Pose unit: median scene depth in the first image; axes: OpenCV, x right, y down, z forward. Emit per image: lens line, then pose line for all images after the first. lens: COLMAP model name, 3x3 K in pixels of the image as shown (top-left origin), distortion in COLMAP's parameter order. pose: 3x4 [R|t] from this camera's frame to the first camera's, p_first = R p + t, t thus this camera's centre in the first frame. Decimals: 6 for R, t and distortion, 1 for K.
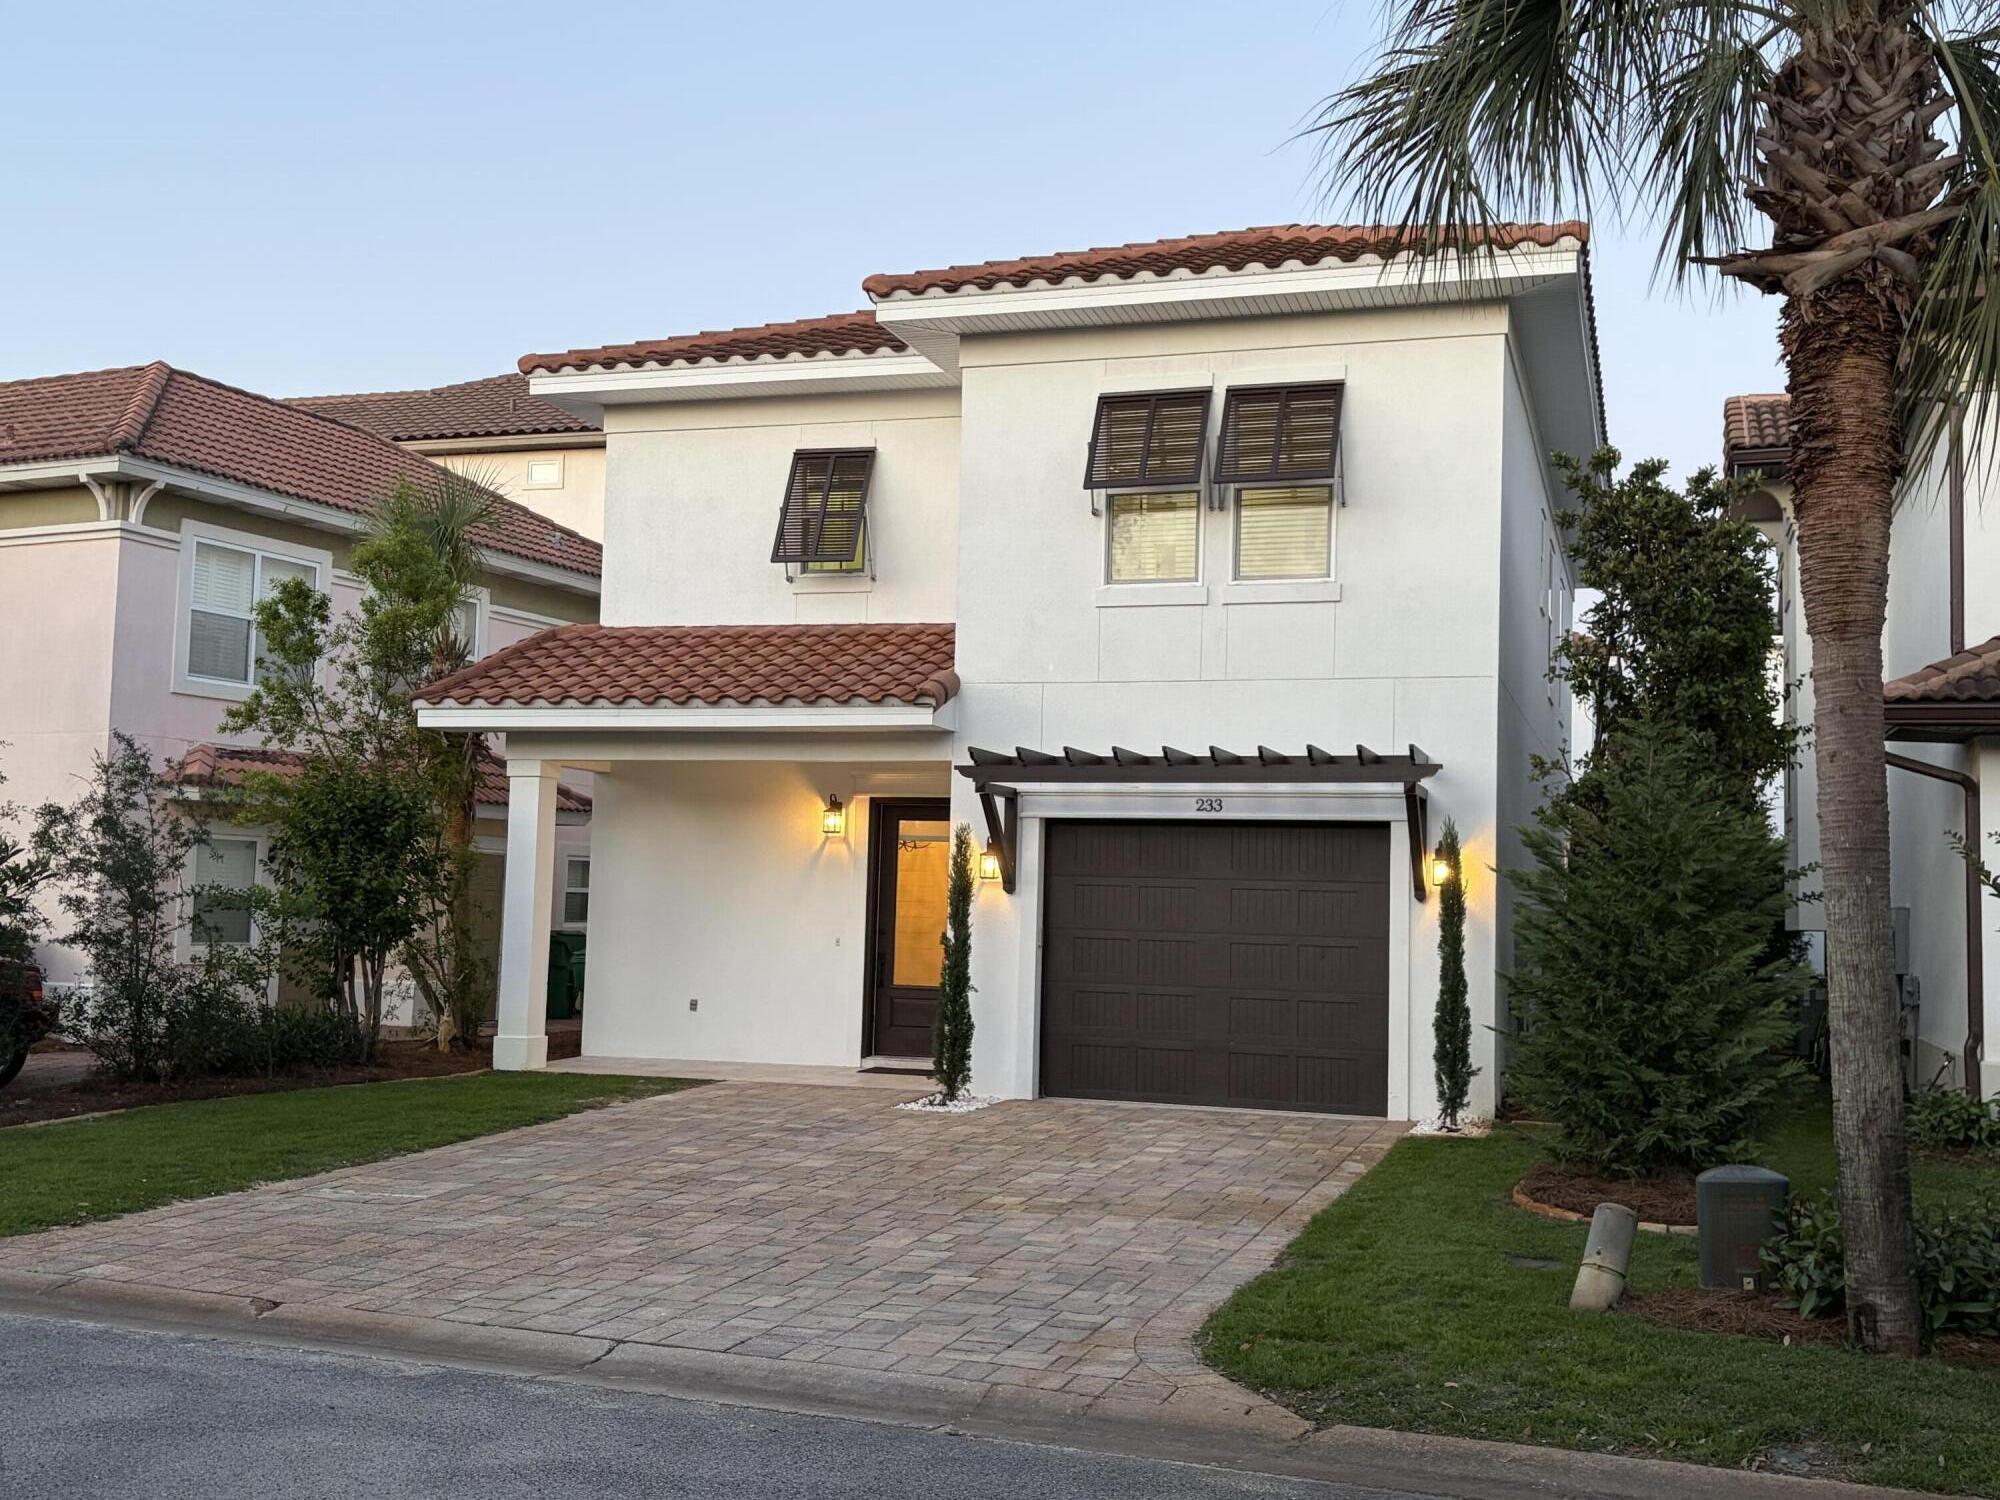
lens RADIAL K [[2072.4, 0, 1000.0], [0, 2072.4, 750.0], [0, 0, 1]] dist [0.140676, -0.001389]
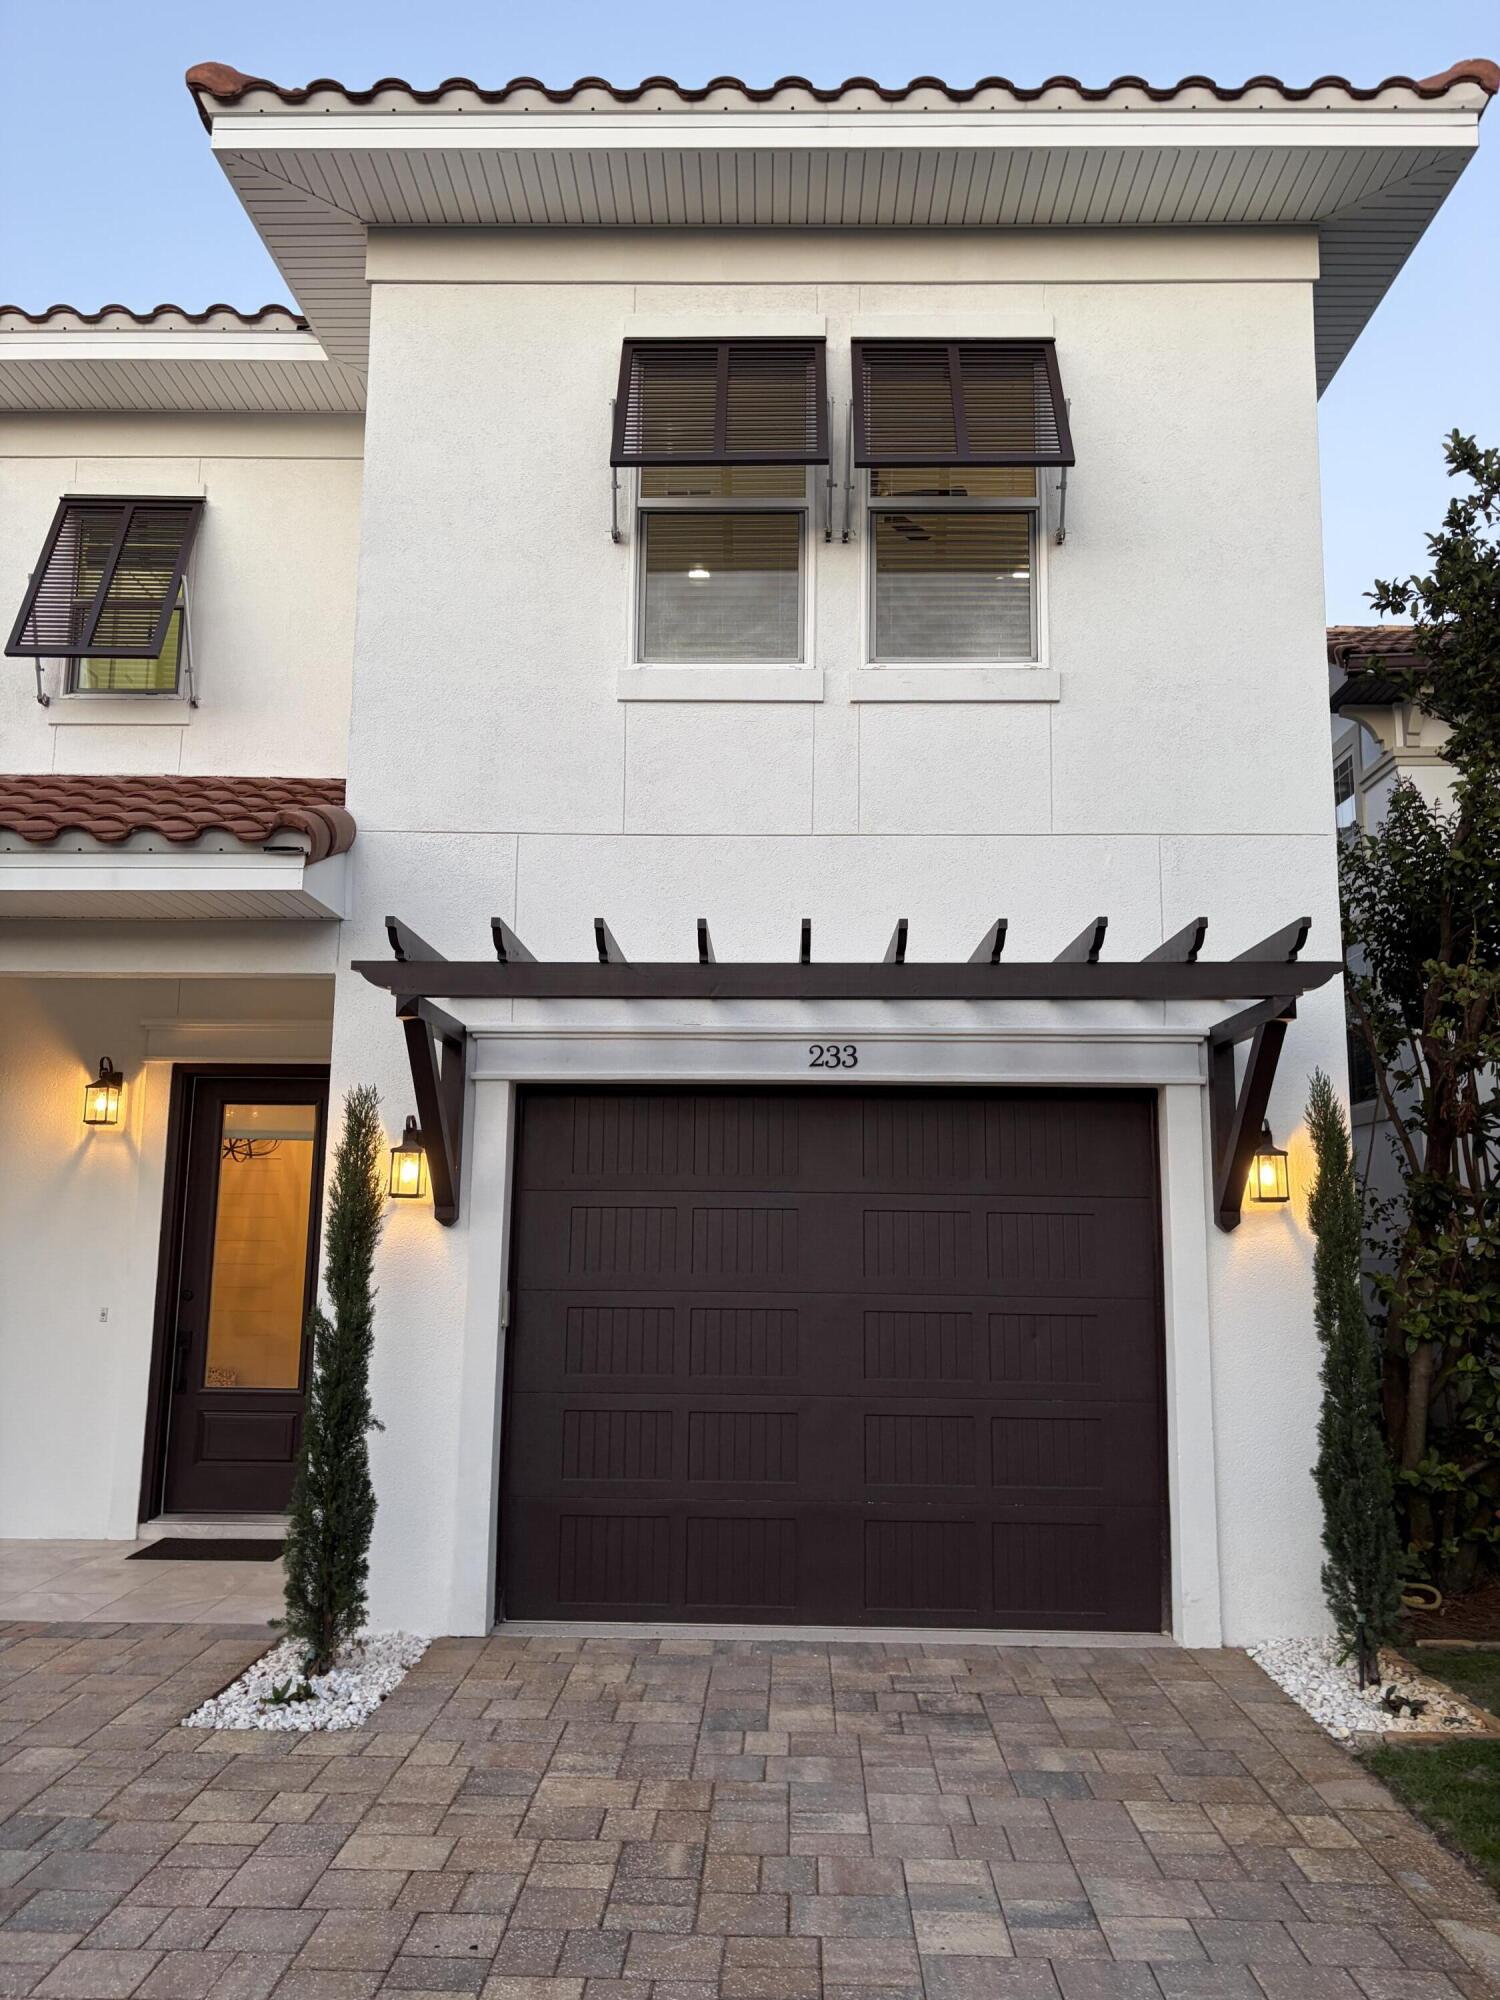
lens RADIAL K [[1502.7, 0, 750.0], [0, 1502.7, 1000.0], [0, 0, 1]] dist [0.056544, -0.051661]
pose [[0.959079, 0.029991, 0.281547, -0.030787], [-0.008451, 0.996963, -0.077412, 0.041387], [-0.283014, 0.071865, 0.956420, 0.609818]]
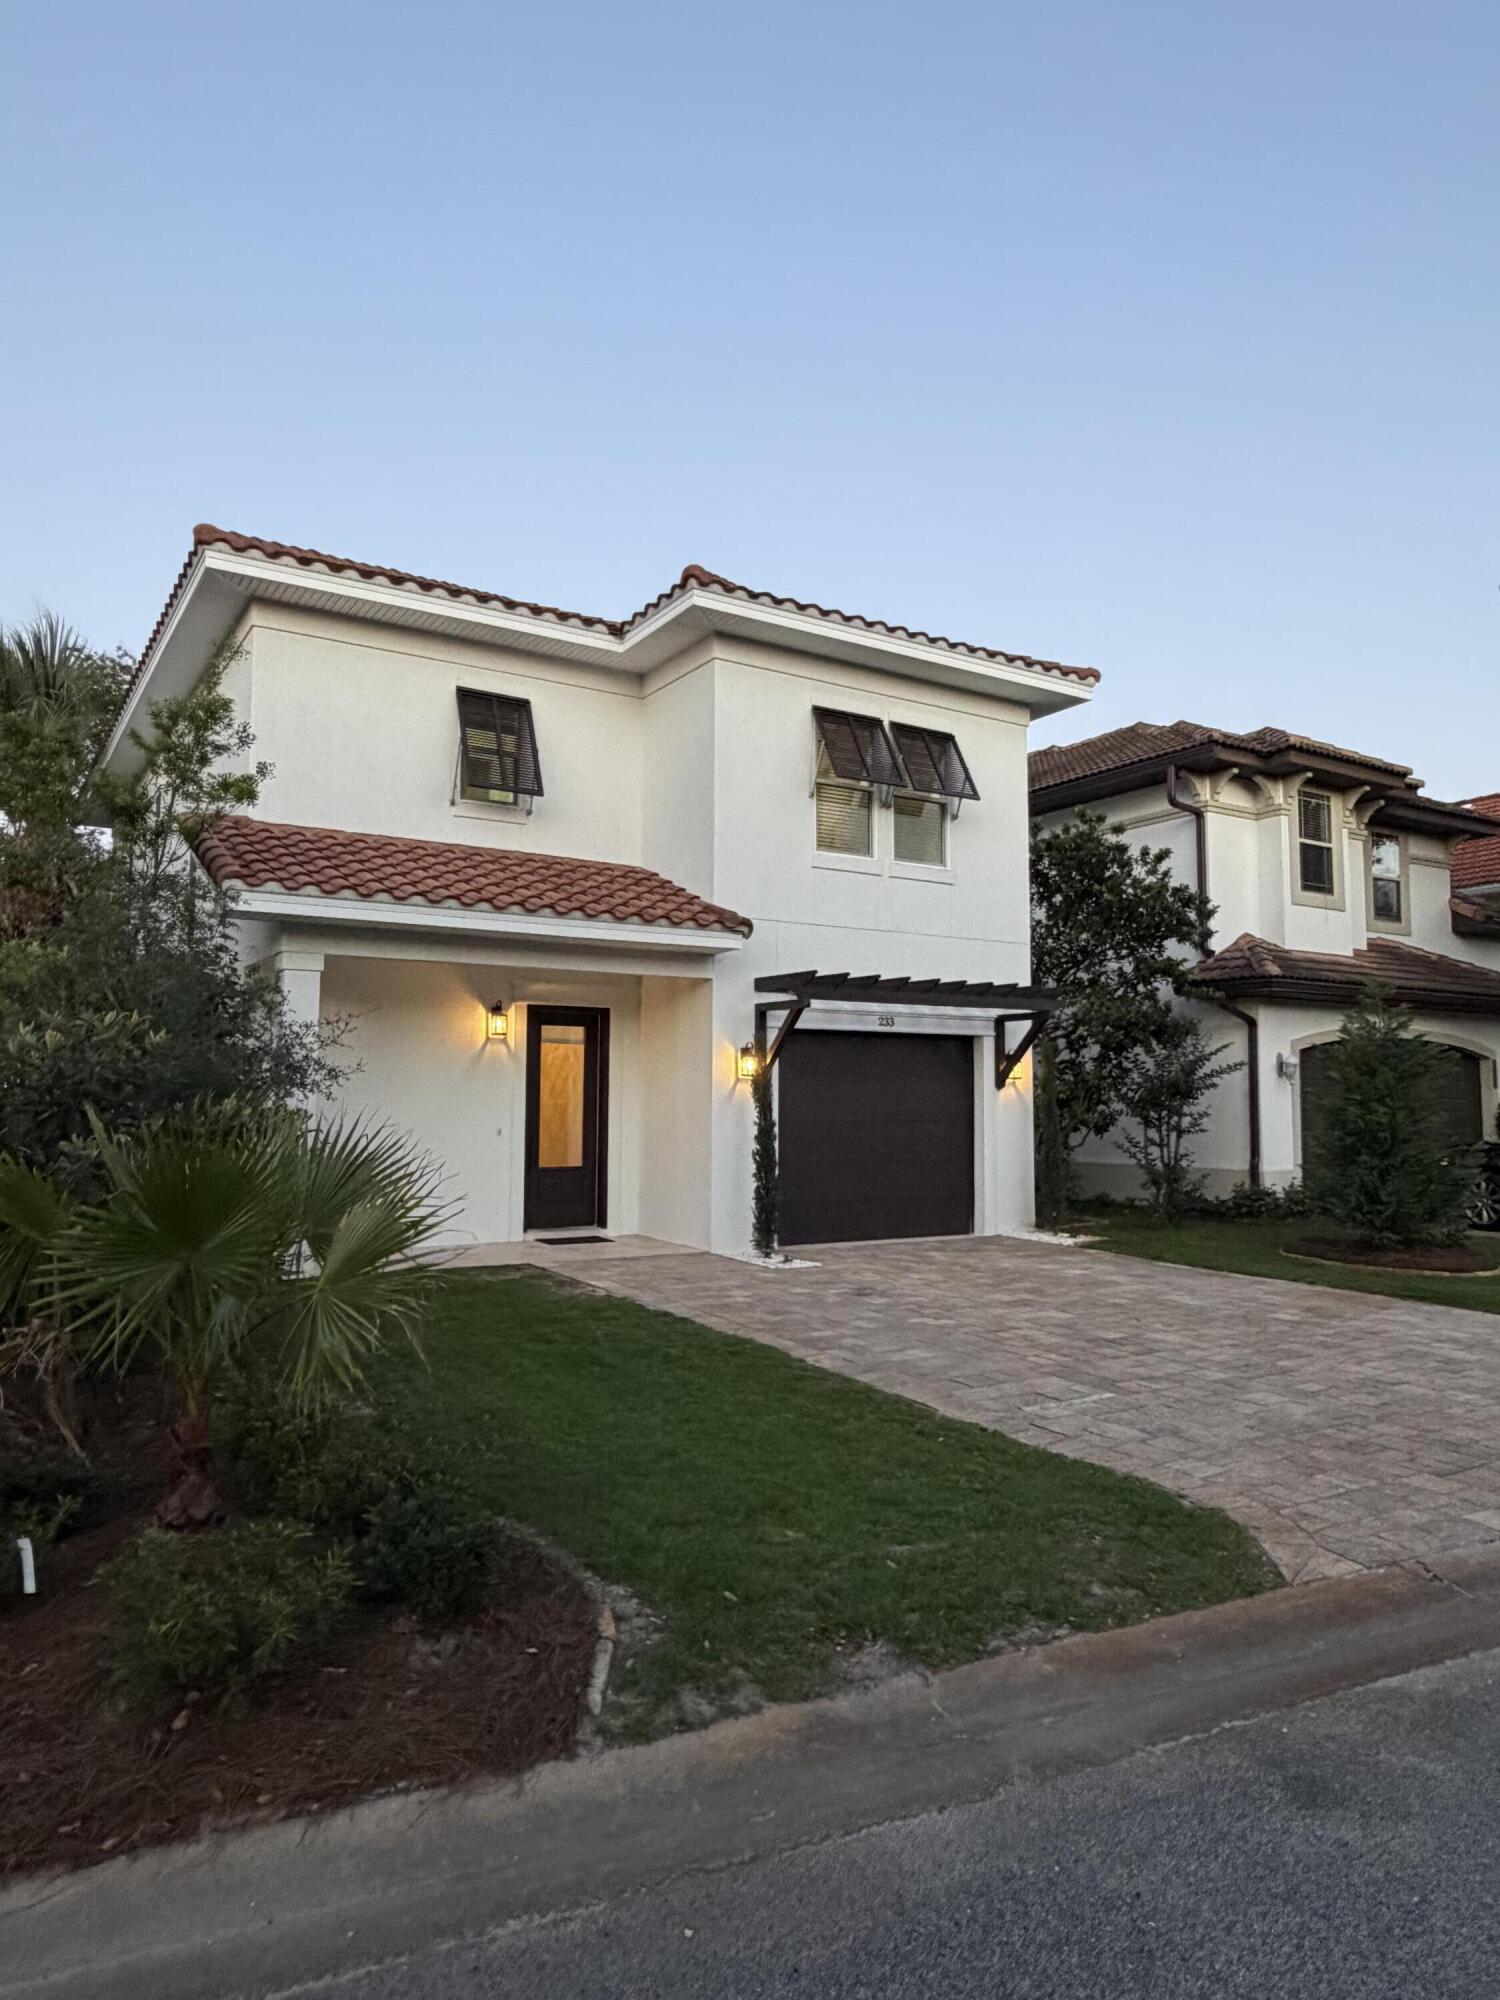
lens RADIAL K [[1281.0, 0, 750.0], [0, 1281.0, 1000.0], [0, 0, 1]] dist [0.001091, -0.000164]
pose [[0.648774, 0.037619, 0.760051, -0.586073], [-0.049054, 0.998768, -0.007562, 0.022279], [-0.759399, -0.032377, 0.649819, 0.502982]]
